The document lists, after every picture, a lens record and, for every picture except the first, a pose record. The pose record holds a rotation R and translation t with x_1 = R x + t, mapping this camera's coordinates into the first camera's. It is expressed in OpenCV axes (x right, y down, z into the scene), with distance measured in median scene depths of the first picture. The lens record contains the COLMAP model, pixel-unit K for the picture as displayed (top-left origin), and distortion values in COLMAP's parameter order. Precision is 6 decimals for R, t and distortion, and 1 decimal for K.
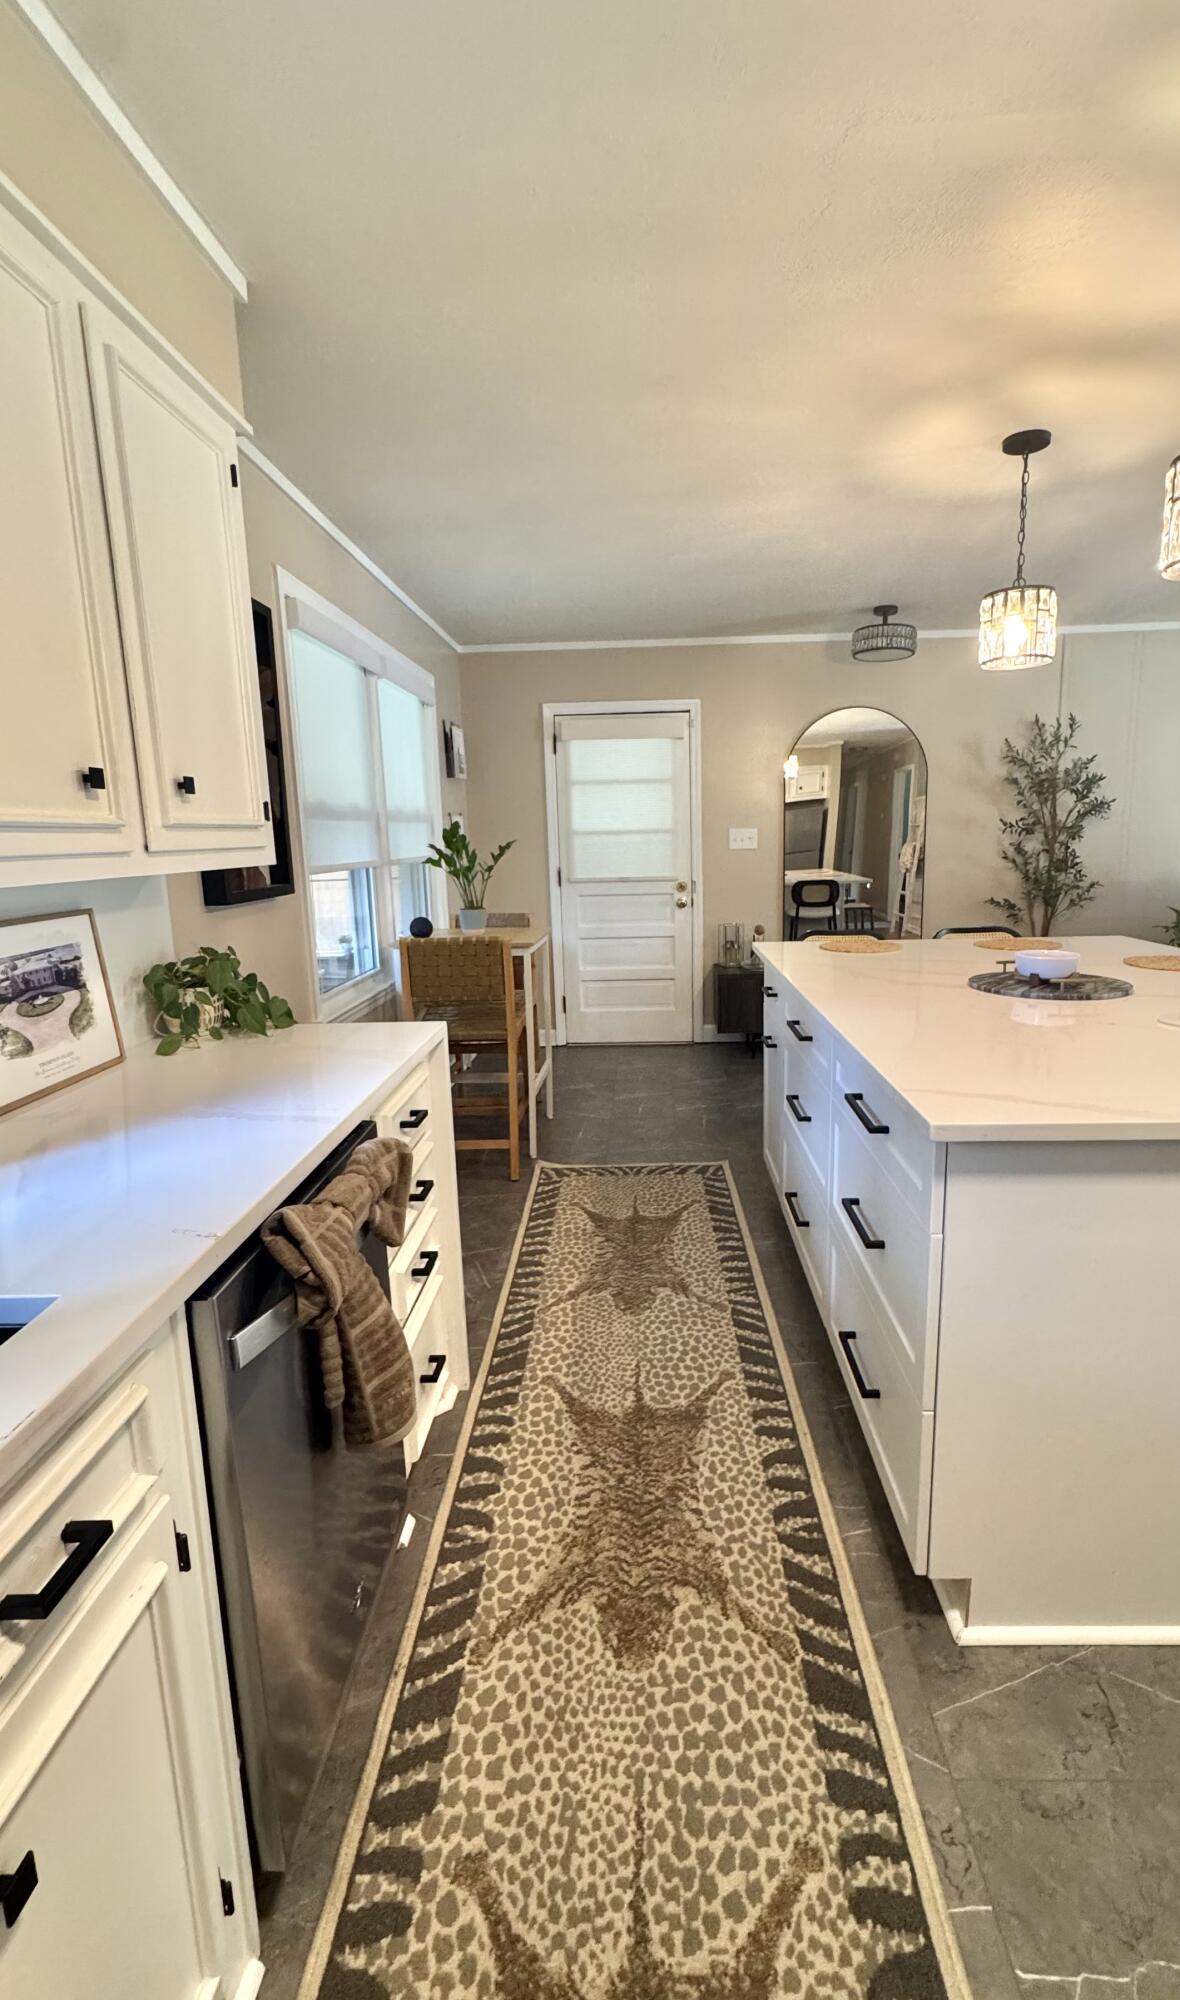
lens RADIAL K [[892.4, 0, 638.2], [0, 892.4, 1000.0], [0, 0, 1]] dist [-0.004041, 0.000050]
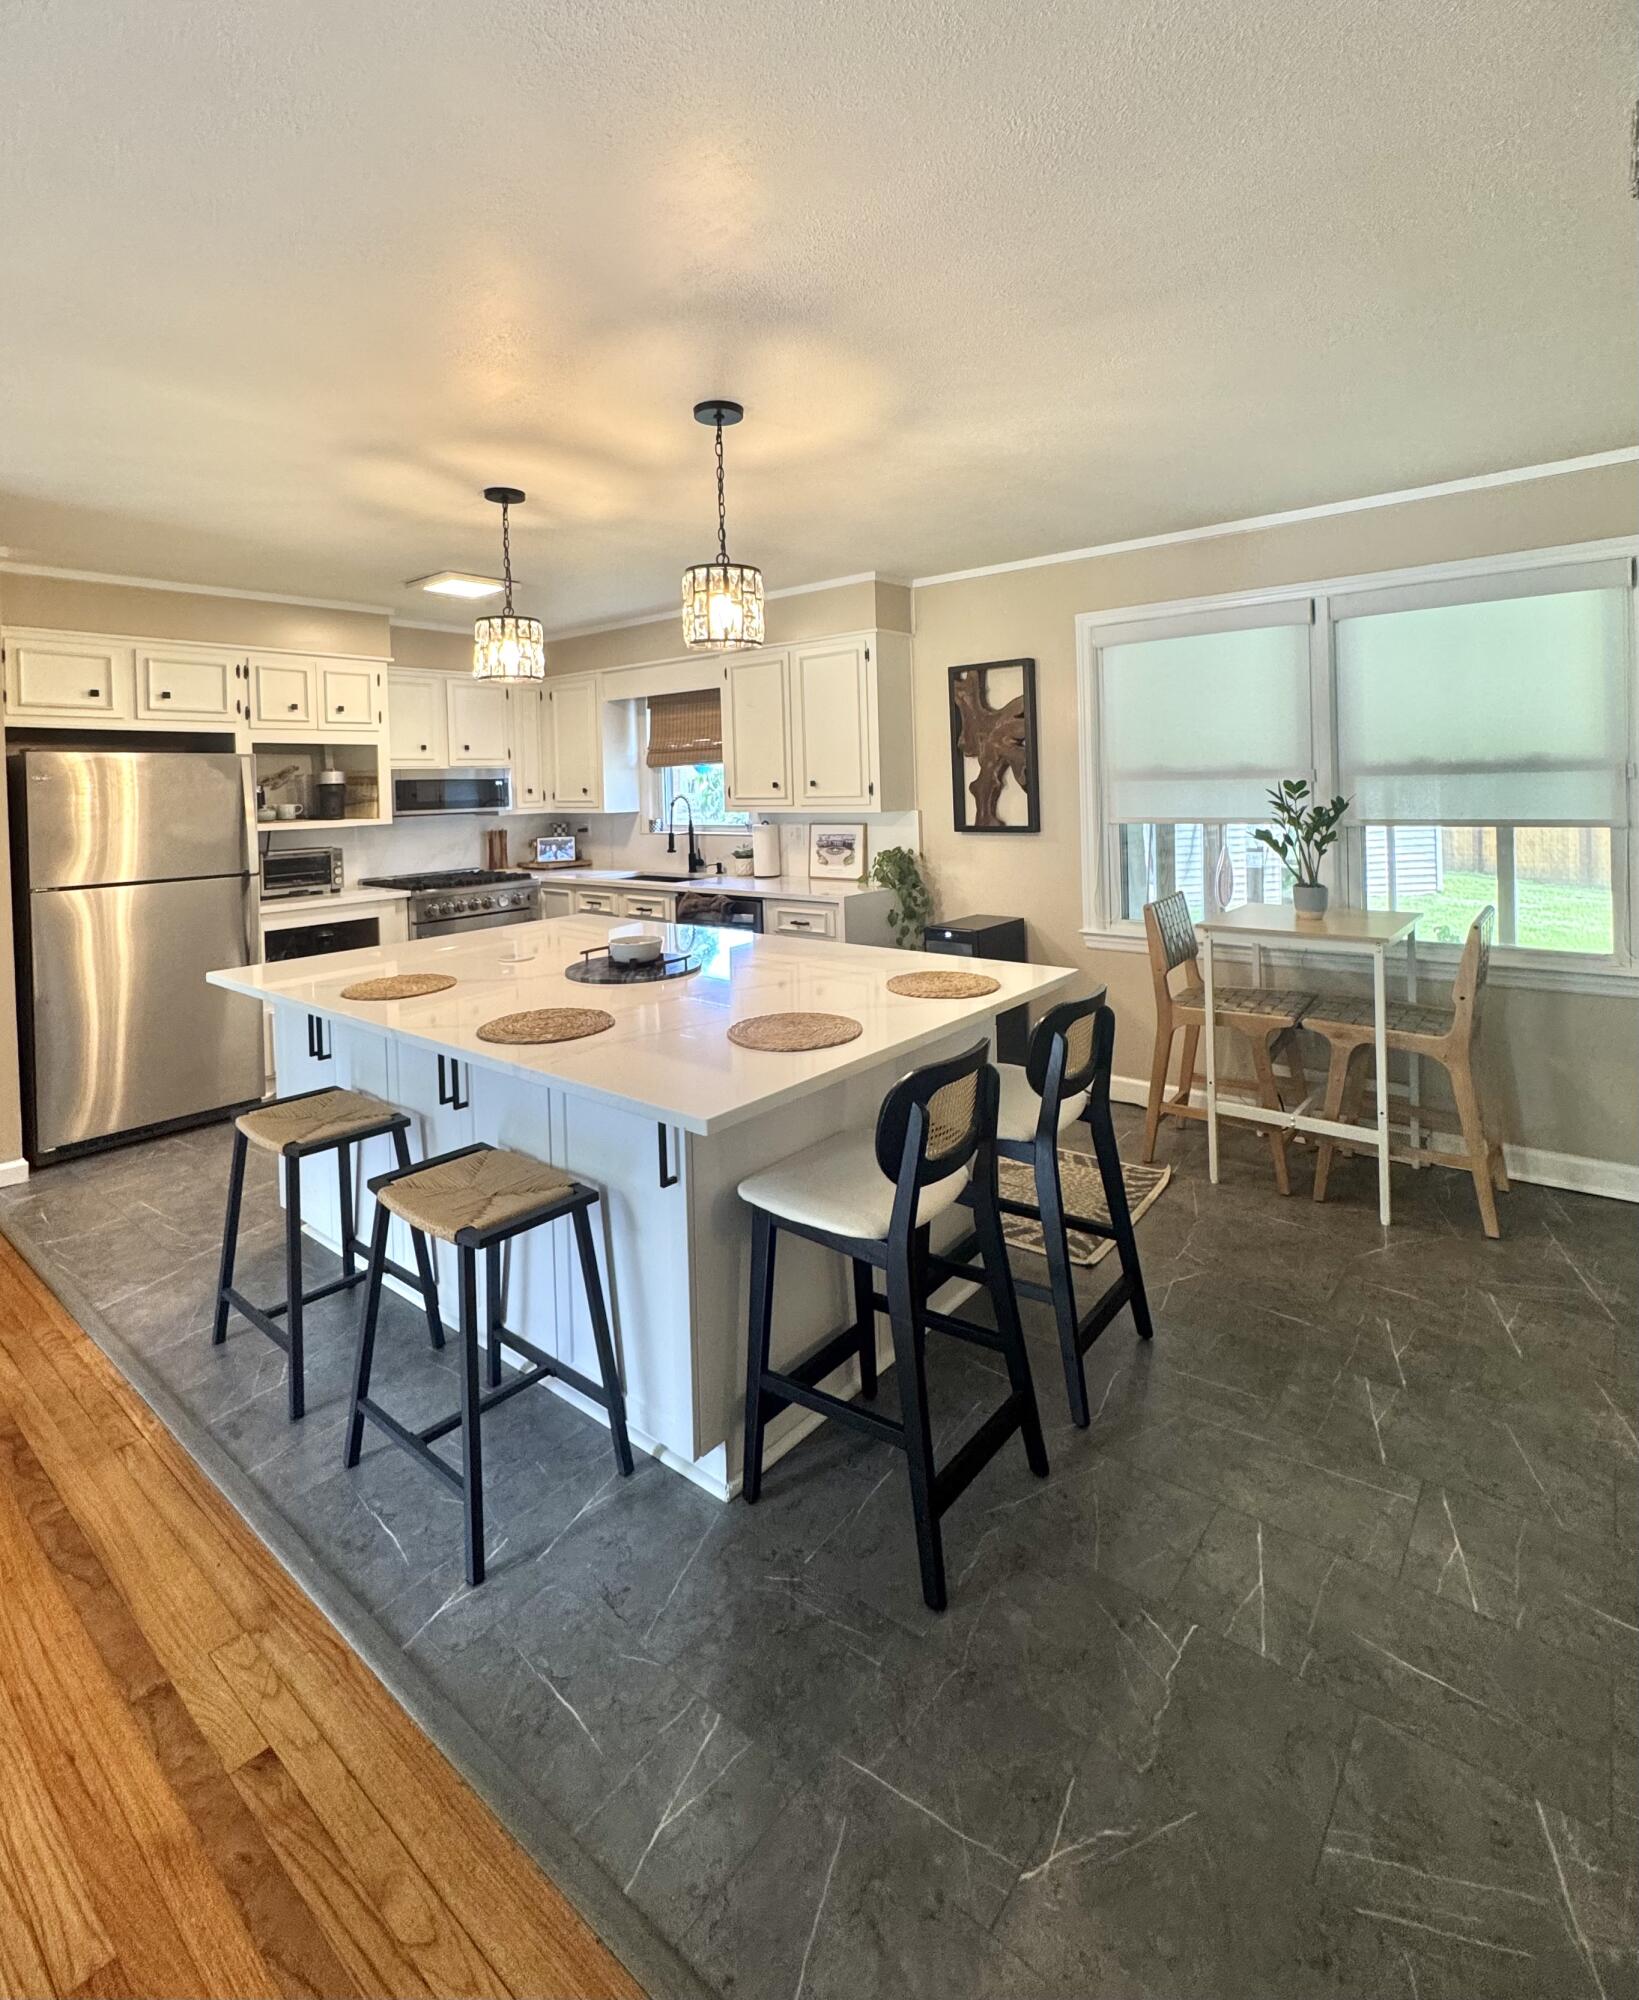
lens RADIAL K [[974.6, 0, 824.7], [0, 974.6, 807.2], [0, 0, 1]] dist [-0.000869, -0.000085]
pose [[-0.613763, 0.063968, -0.786895, 2.351300], [-0.102723, 0.981769, 0.159932, -0.799824], [0.782779, 0.178992, -0.596002, 3.470716]]
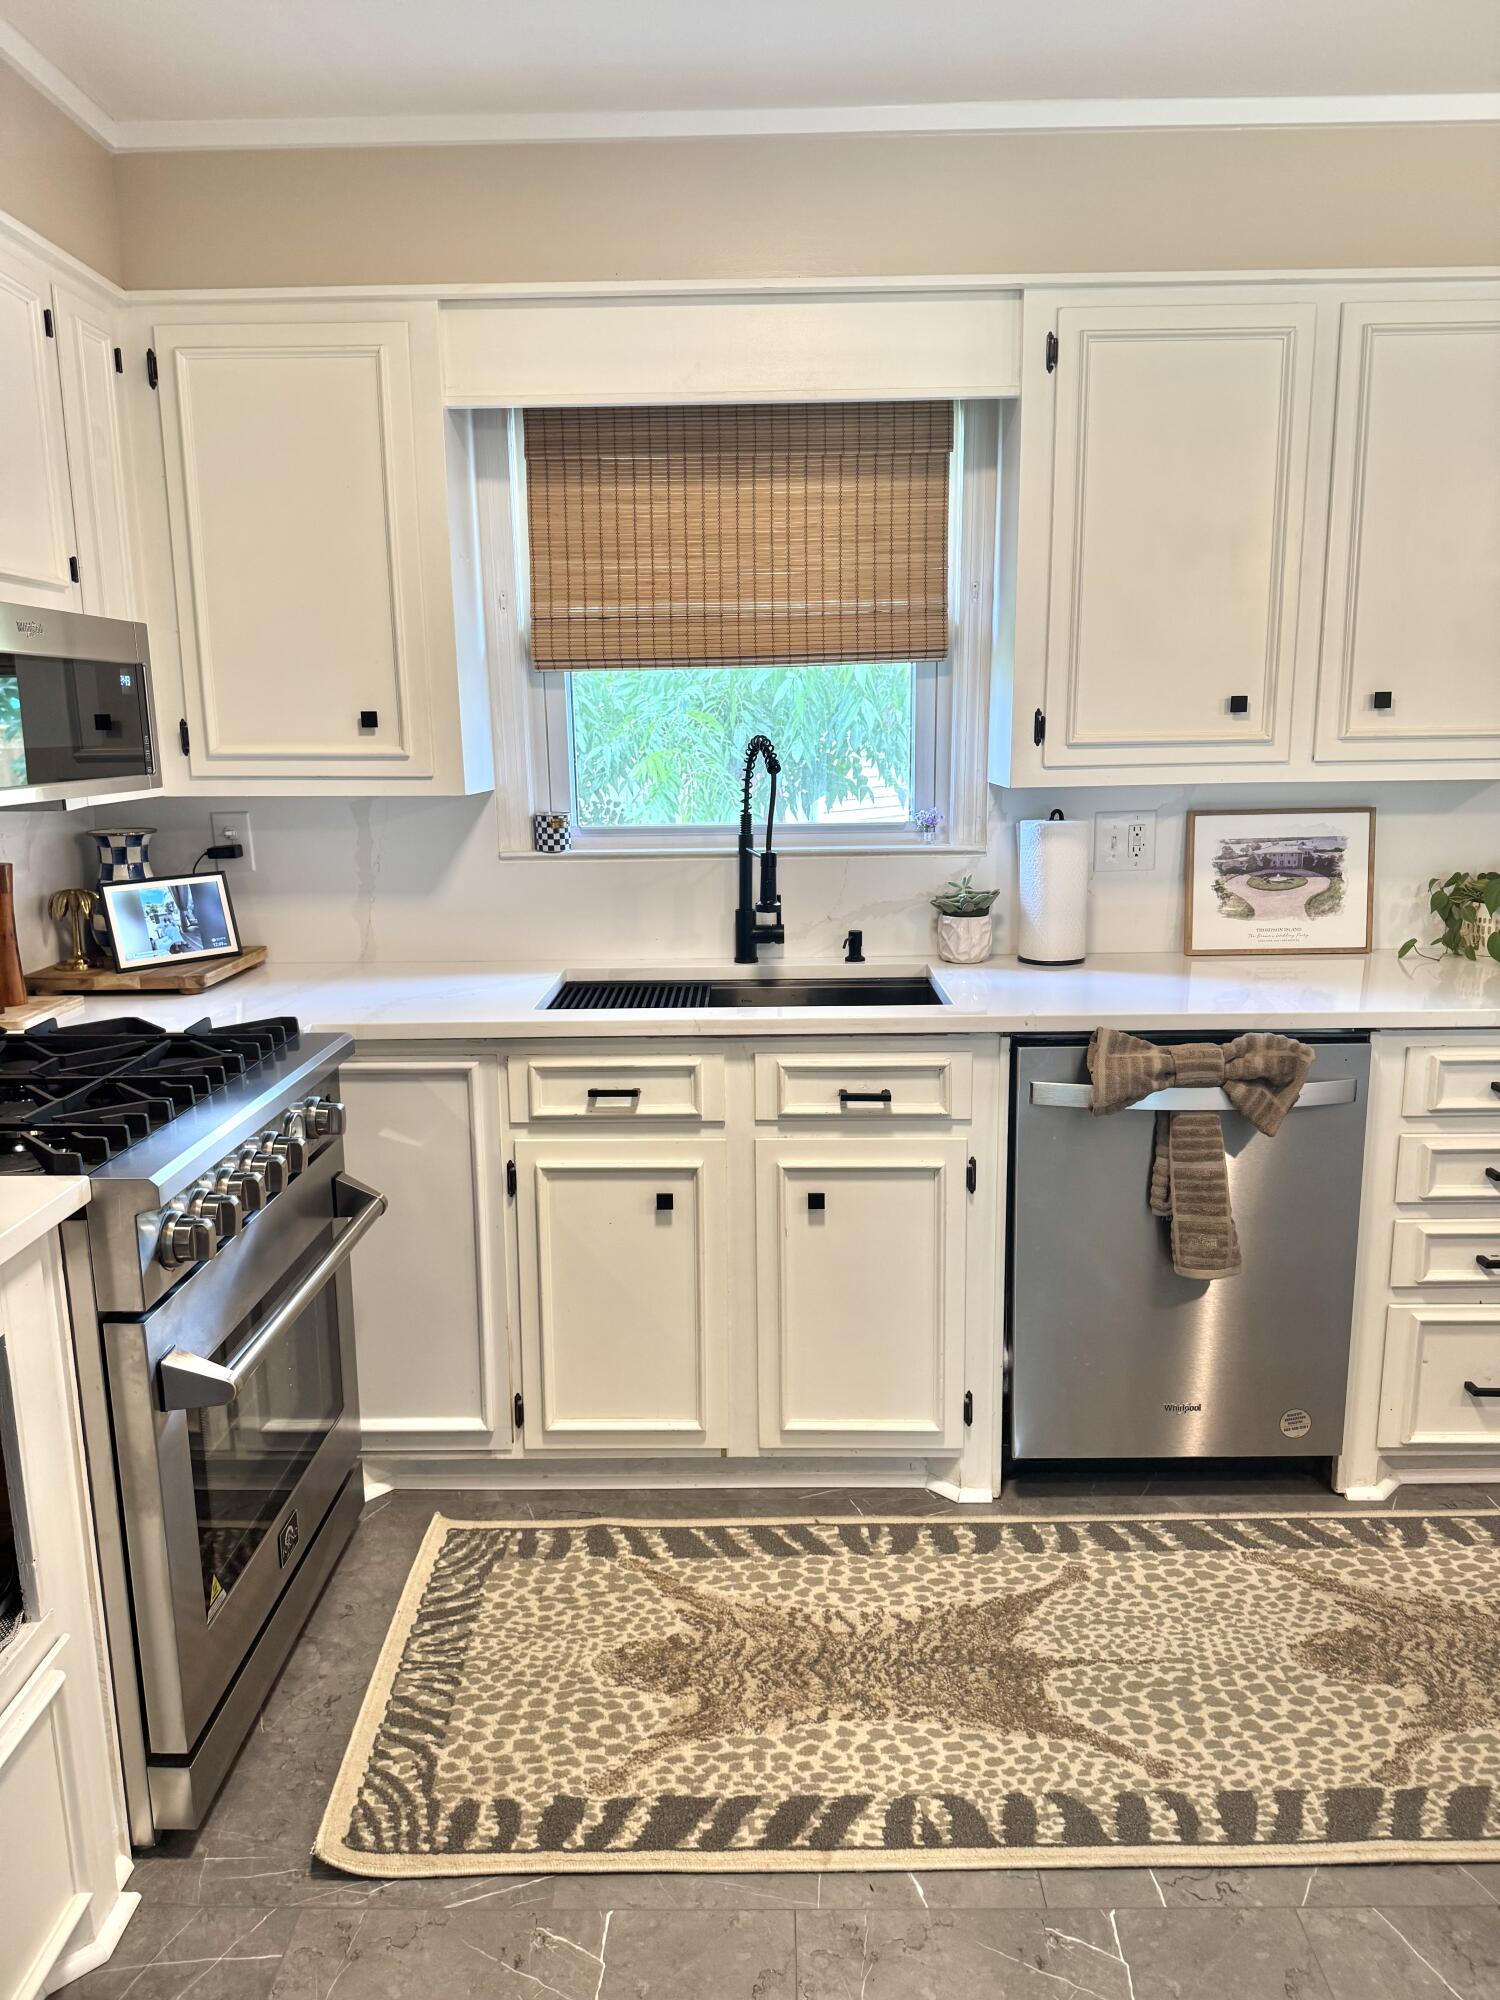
lens RADIAL K [[1421.0, 0, 750.0], [0, 1421.0, 1000.0], [0, 0, 1]] dist [0.100690, -0.147110]
pose [[0.008939, 0.218959, -0.975693, 1.466868], [-0.171465, 0.961616, 0.214229, -0.158459], [0.985150, 0.165383, 0.046140, 0.274021]]
